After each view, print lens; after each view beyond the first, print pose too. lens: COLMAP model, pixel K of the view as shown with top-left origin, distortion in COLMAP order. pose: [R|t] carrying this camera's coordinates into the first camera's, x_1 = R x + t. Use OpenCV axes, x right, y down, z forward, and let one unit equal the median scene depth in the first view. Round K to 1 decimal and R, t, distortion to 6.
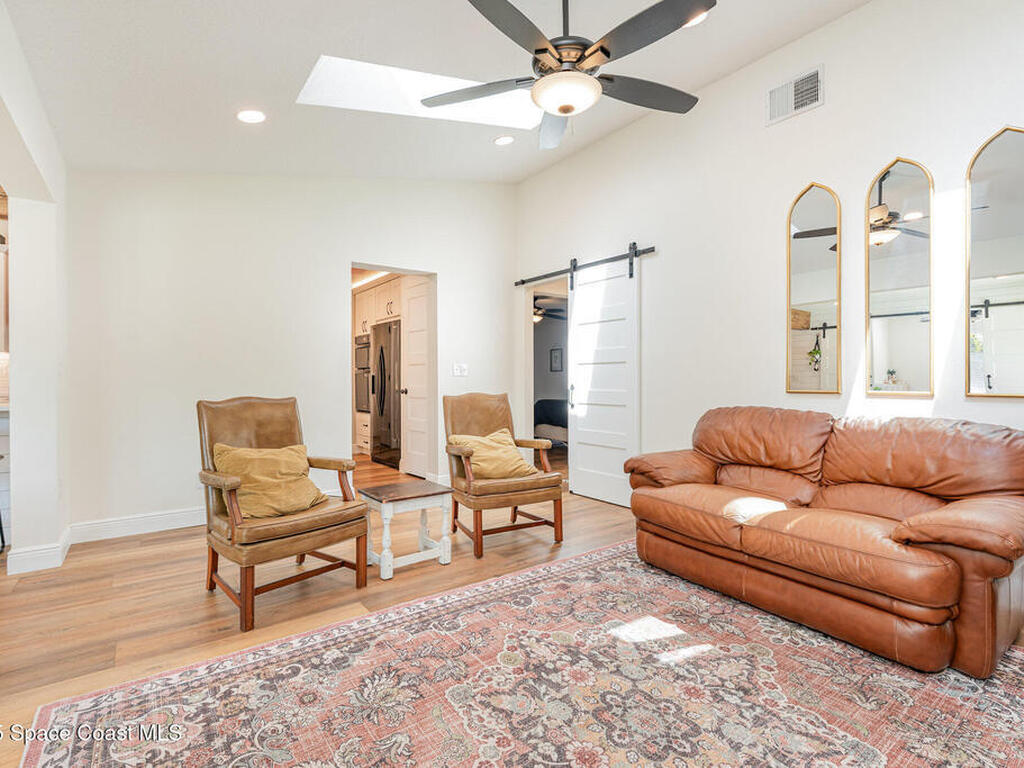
lens RADIAL K [[512.1, 0, 516.6], [0, 512.1, 384.1], [0, 0, 1]] dist [-0.005780, 0.001509]
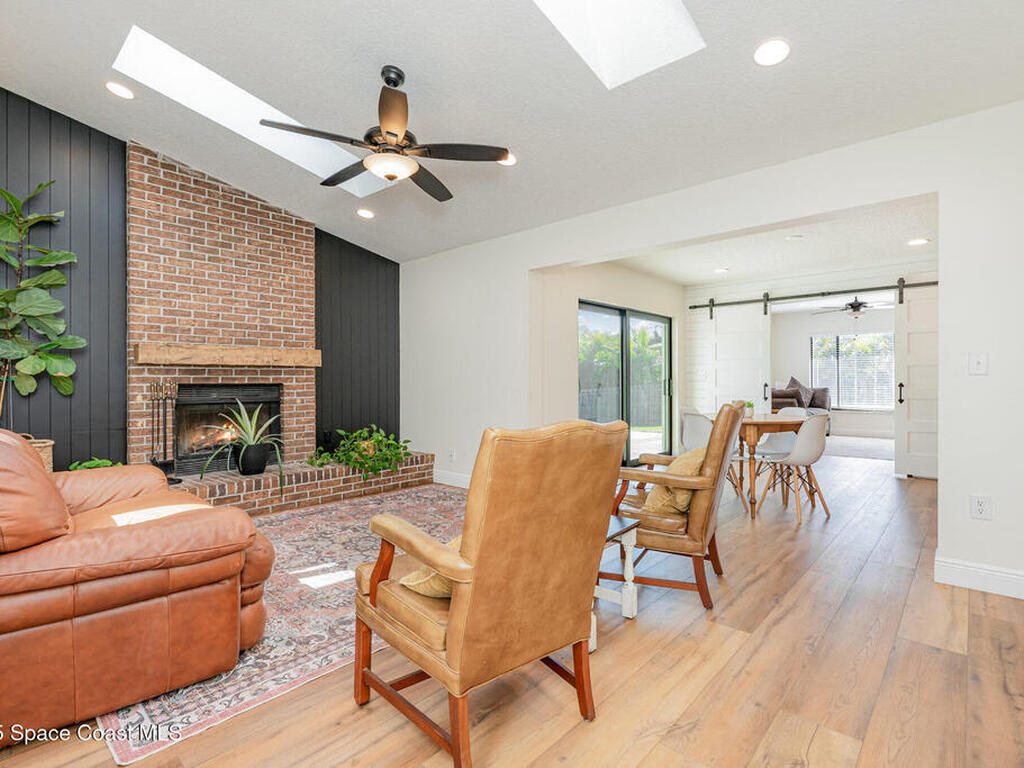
lens RADIAL K [[512.1, 0, 513.8], [0, 512.1, 380.1], [0, 0, 1]] dist [-0.005780, 0.001509]
pose [[-0.979959, 0.005738, -0.199116, 0.054719], [0.003630, 0.999934, 0.010946, -0.029017], [0.199165, 0.010004, -0.979915, 2.515669]]
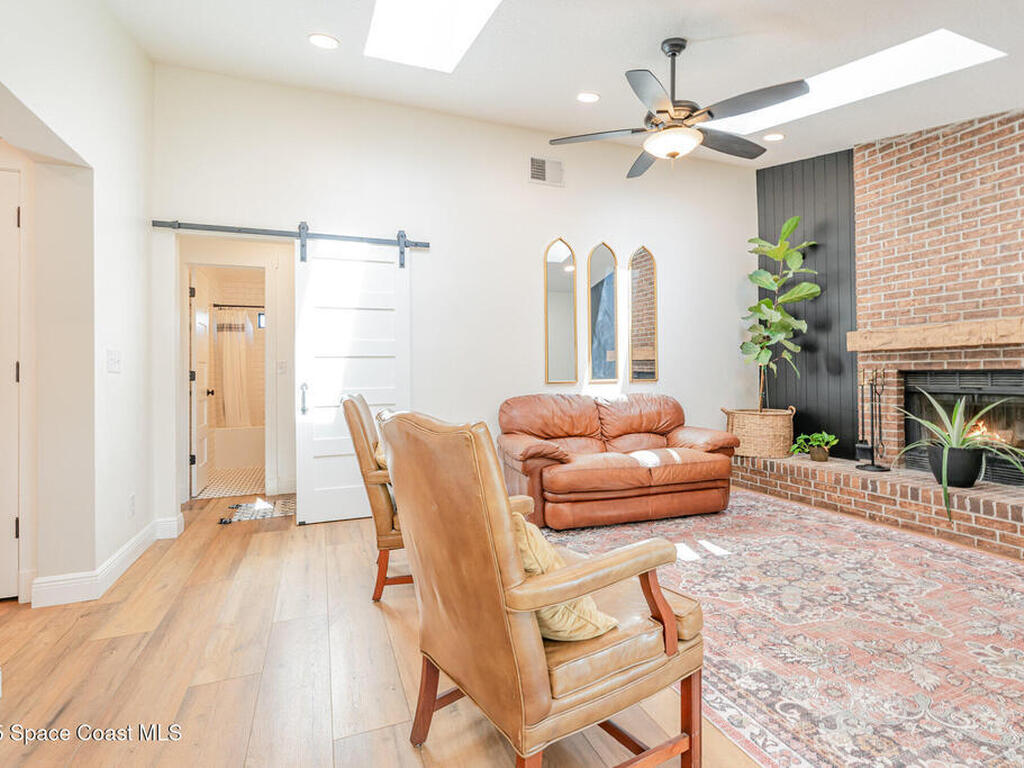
lens RADIAL K [[512.1, 0, 523.2], [0, 512.1, 369.1], [0, 0, 1]] dist [-0.005780, 0.001509]
pose [[0.252982, 0.008602, 0.967433, -1.283702], [0.022547, 0.999636, -0.014784, -0.003126], [-0.967208, 0.025552, 0.252696, 1.116794]]
